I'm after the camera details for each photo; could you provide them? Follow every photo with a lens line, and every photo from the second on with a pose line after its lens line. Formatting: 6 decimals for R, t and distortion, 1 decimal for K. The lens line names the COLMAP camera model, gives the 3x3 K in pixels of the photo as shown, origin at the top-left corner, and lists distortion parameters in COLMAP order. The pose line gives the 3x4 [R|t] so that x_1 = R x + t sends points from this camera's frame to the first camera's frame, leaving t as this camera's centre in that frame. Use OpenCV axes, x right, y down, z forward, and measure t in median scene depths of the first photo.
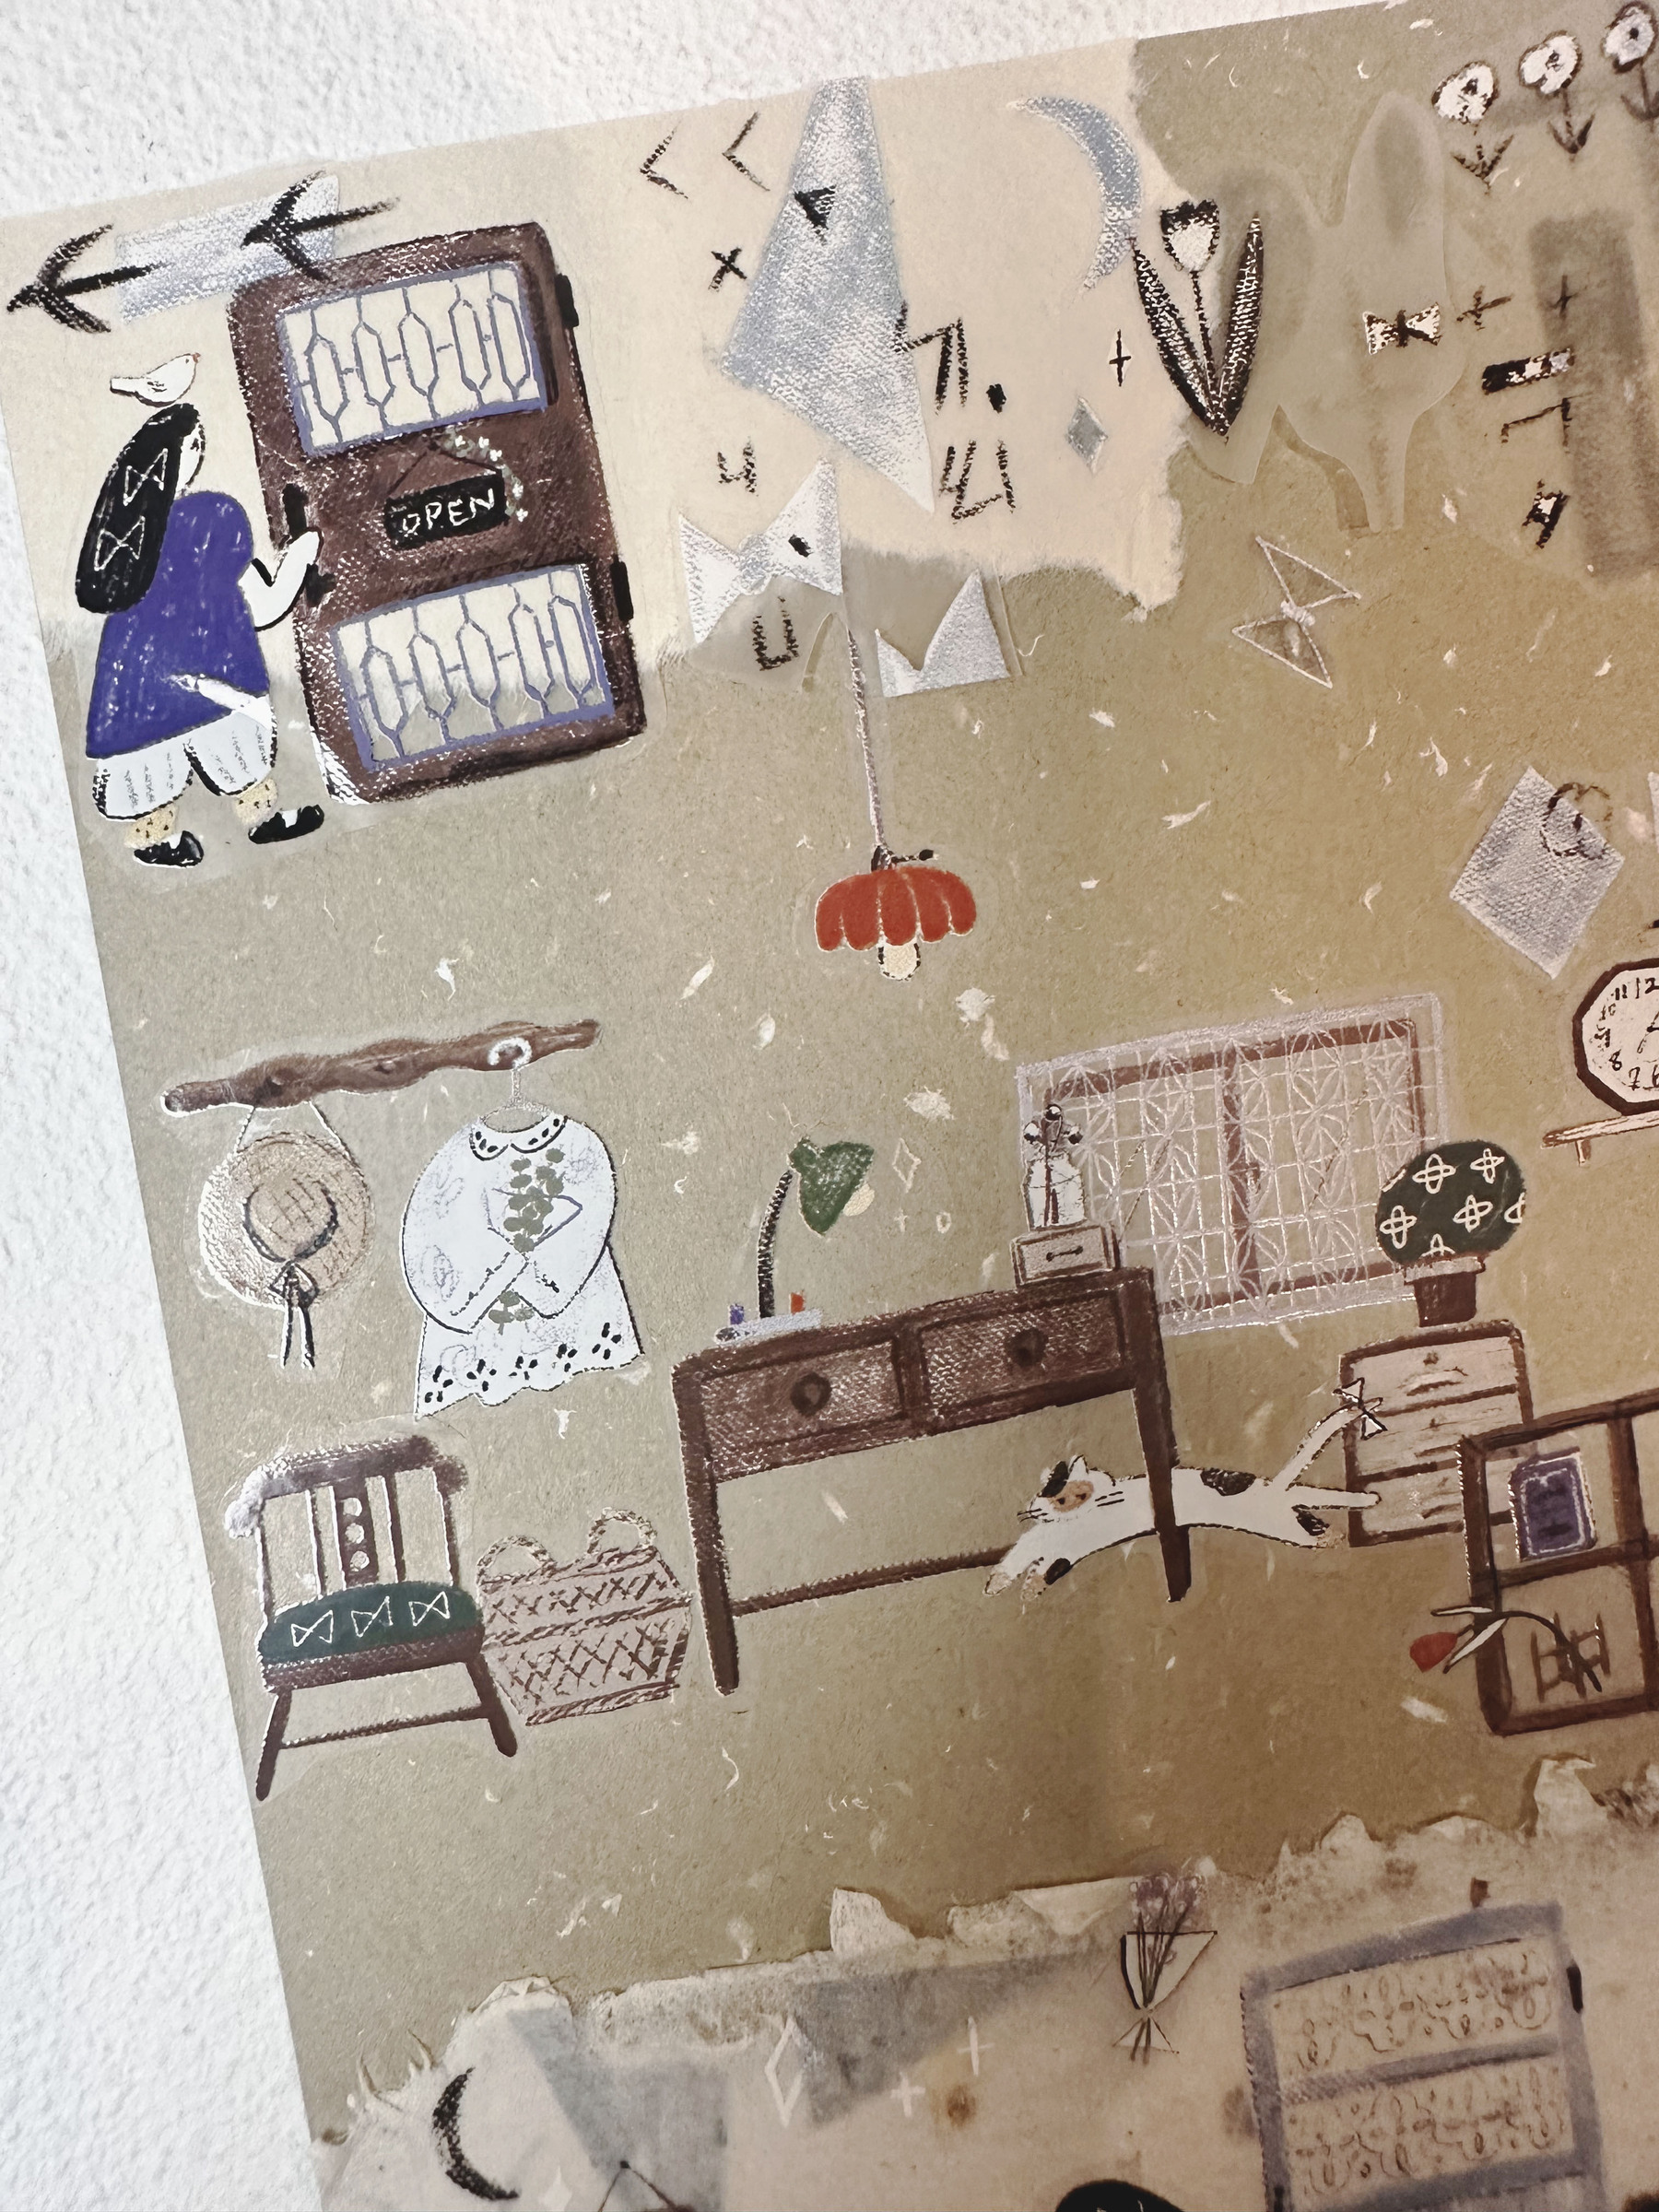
lens RADIAL K [[1547.0, 0, 829.2], [0, 1547.0, 1108.5], [0, 0, 1]] dist [-0.003995, 0.004848]
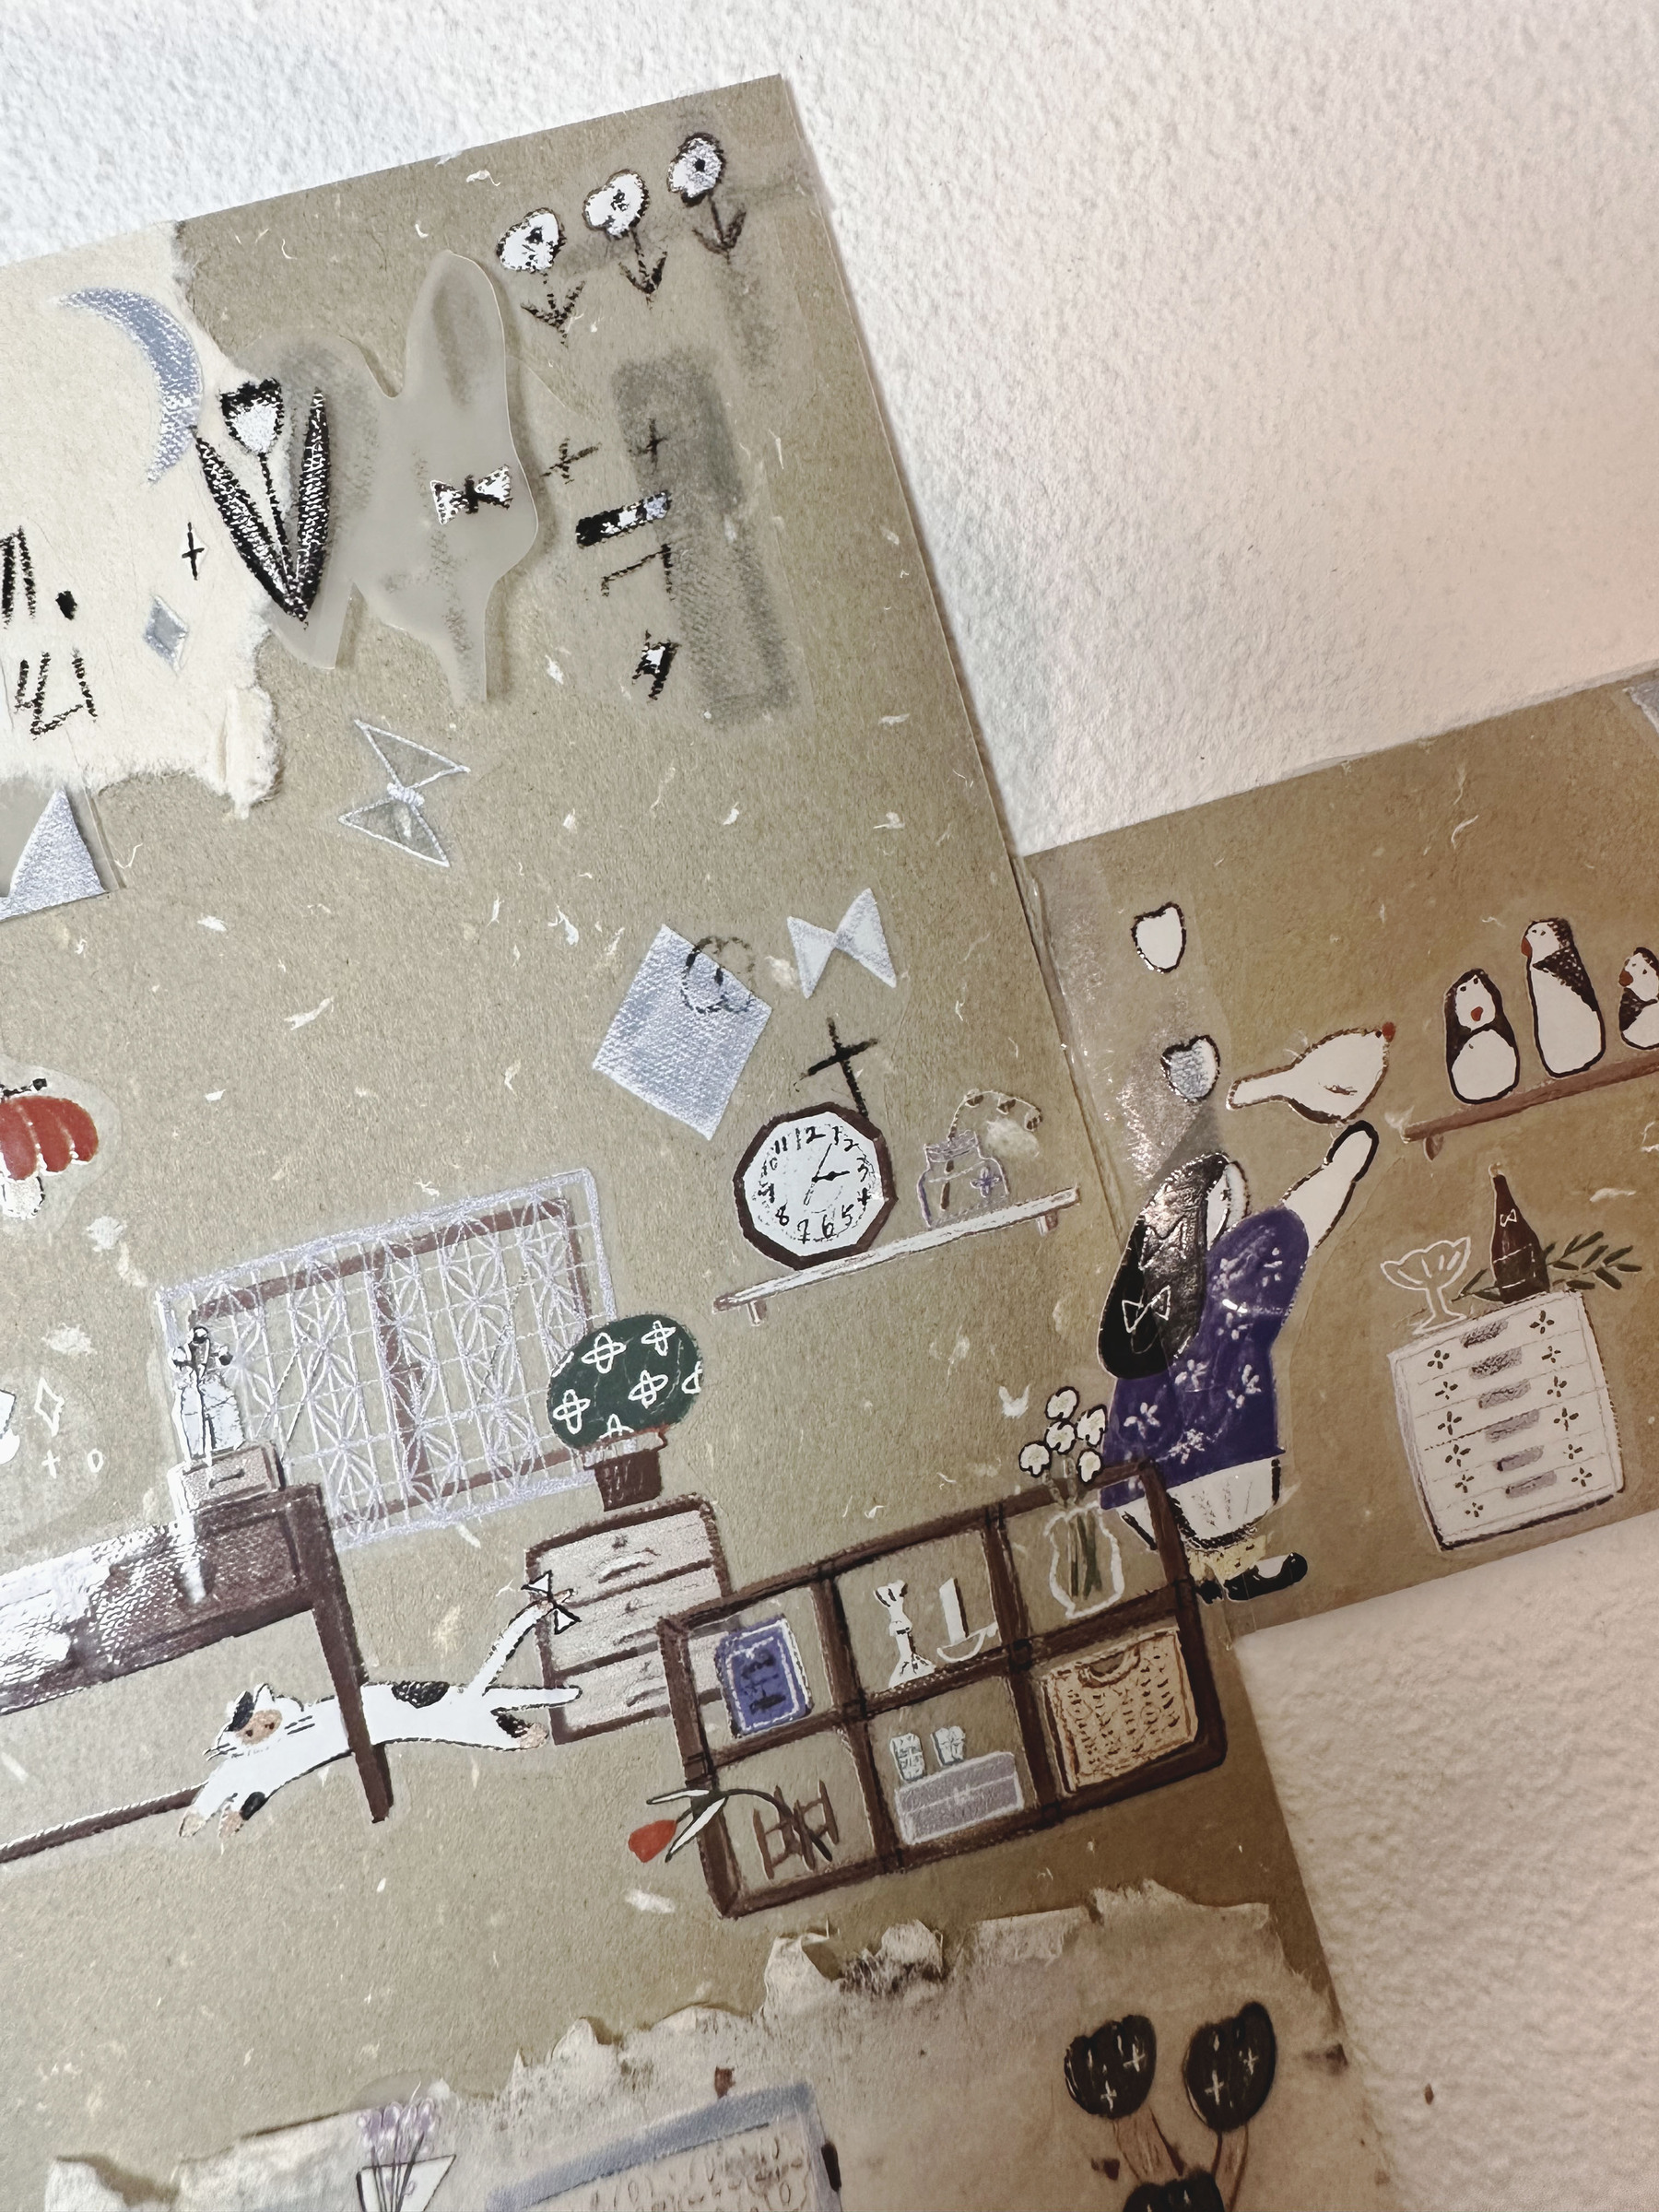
lens RADIAL K [[1547.0, 0, 825.9], [0, 1547.0, 1101.6], [0, 0, 1]] dist [-0.003995, 0.004848]
pose [[0.993962, -0.106953, 0.024489, 0.523866], [0.106938, 0.994264, 0.001935, -0.102190], [-0.024555, 0.000696, 0.999698, 0.022310]]
